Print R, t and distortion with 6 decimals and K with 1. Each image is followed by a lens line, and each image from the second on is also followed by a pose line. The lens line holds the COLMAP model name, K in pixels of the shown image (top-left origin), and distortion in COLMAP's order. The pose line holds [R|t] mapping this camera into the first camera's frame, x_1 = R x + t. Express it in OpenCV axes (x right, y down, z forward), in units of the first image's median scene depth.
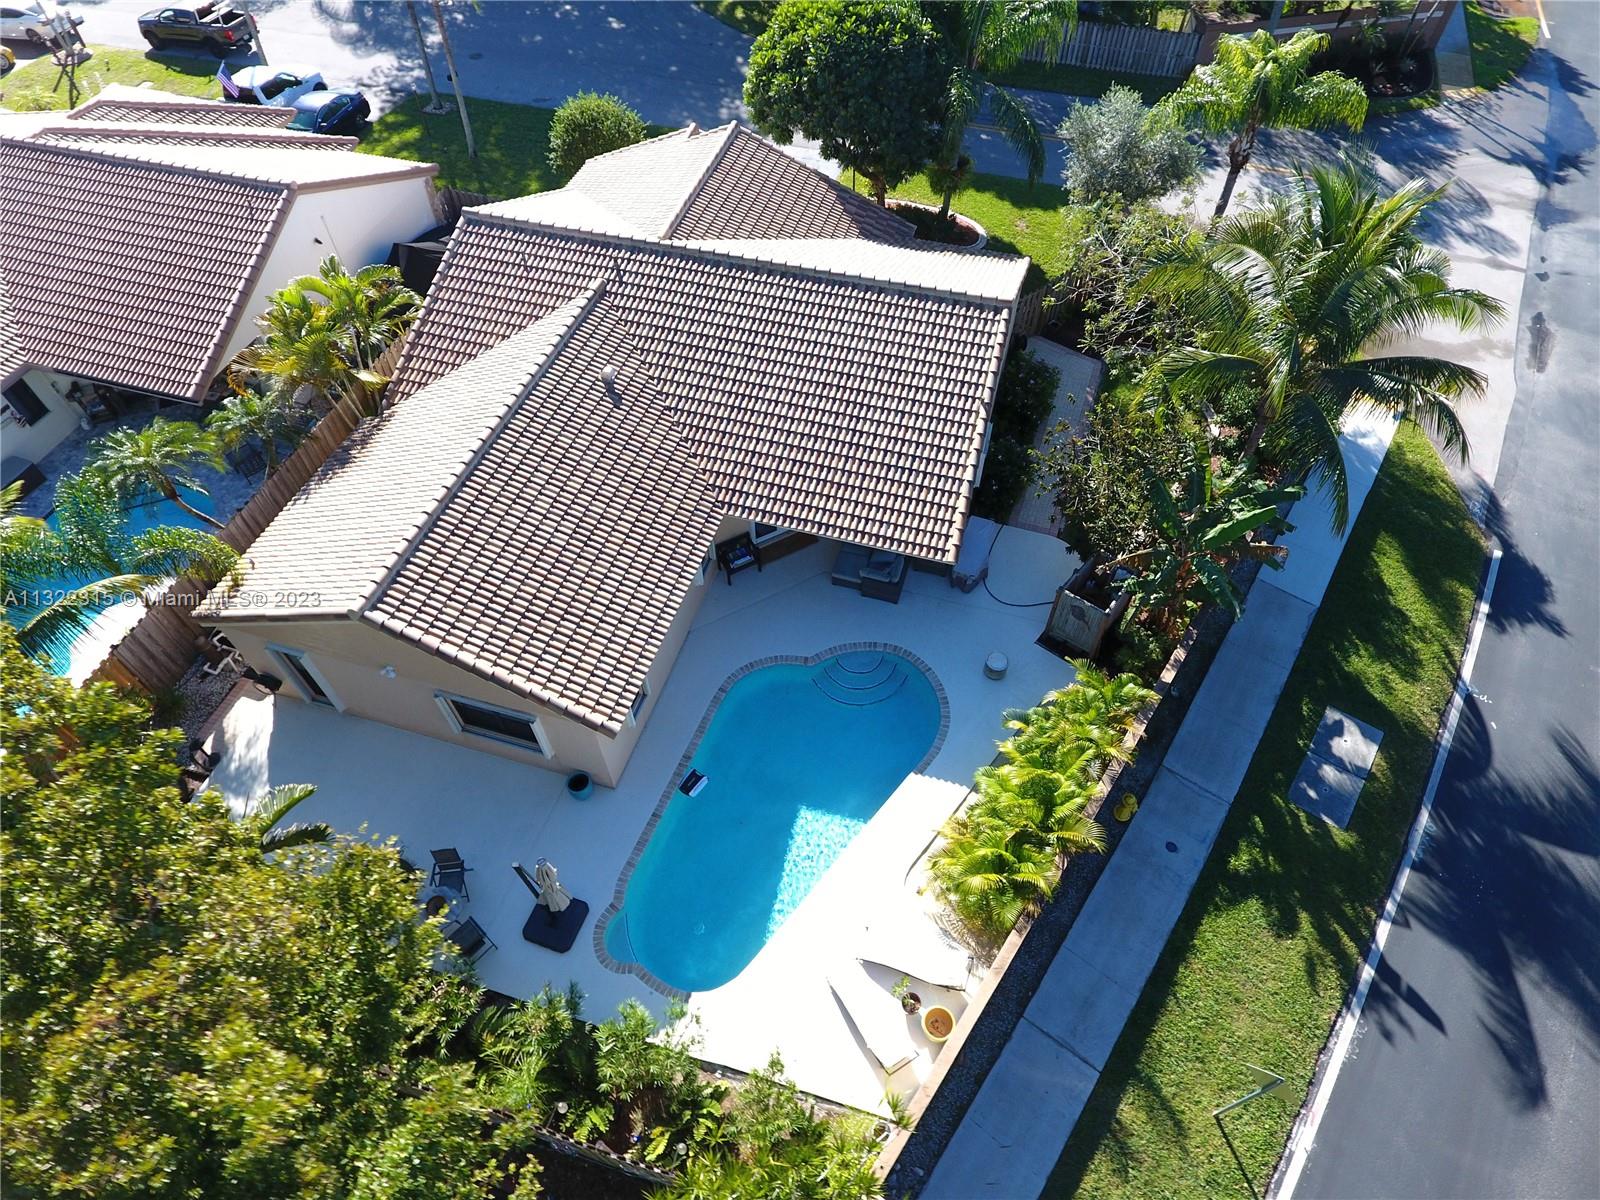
lens RADIAL K [[922.8, 0, 810.3], [0, 922.8, 602.2], [0, 0, 1]] dist [-0.002678, 0.000703]
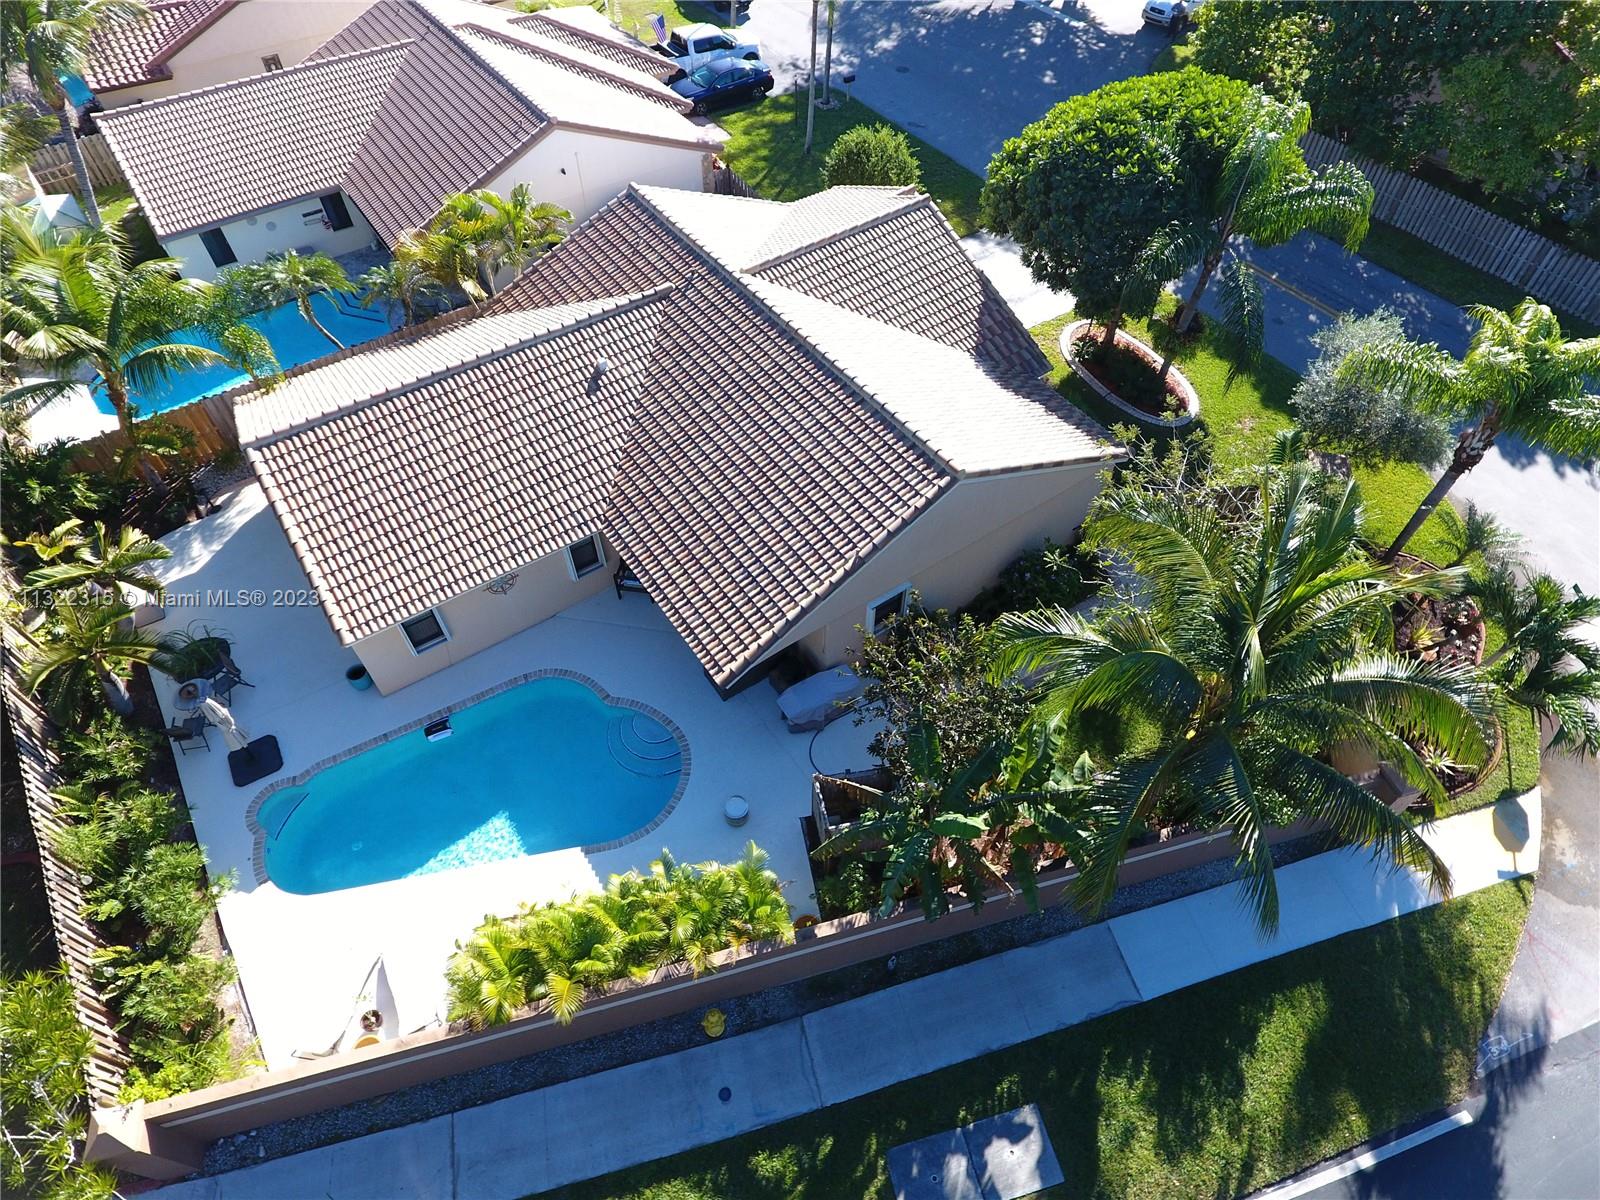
lens RADIAL K [[922.8, 0, 804.3], [0, 922.8, 599.6], [0, 0, 1]] dist [-0.002678, 0.000703]
pose [[0.775414, 0.493896, -0.393445, 0.507890], [-0.501888, 0.860170, 0.090645, -0.227513], [0.383199, 0.127178, 0.914868, 0.158102]]
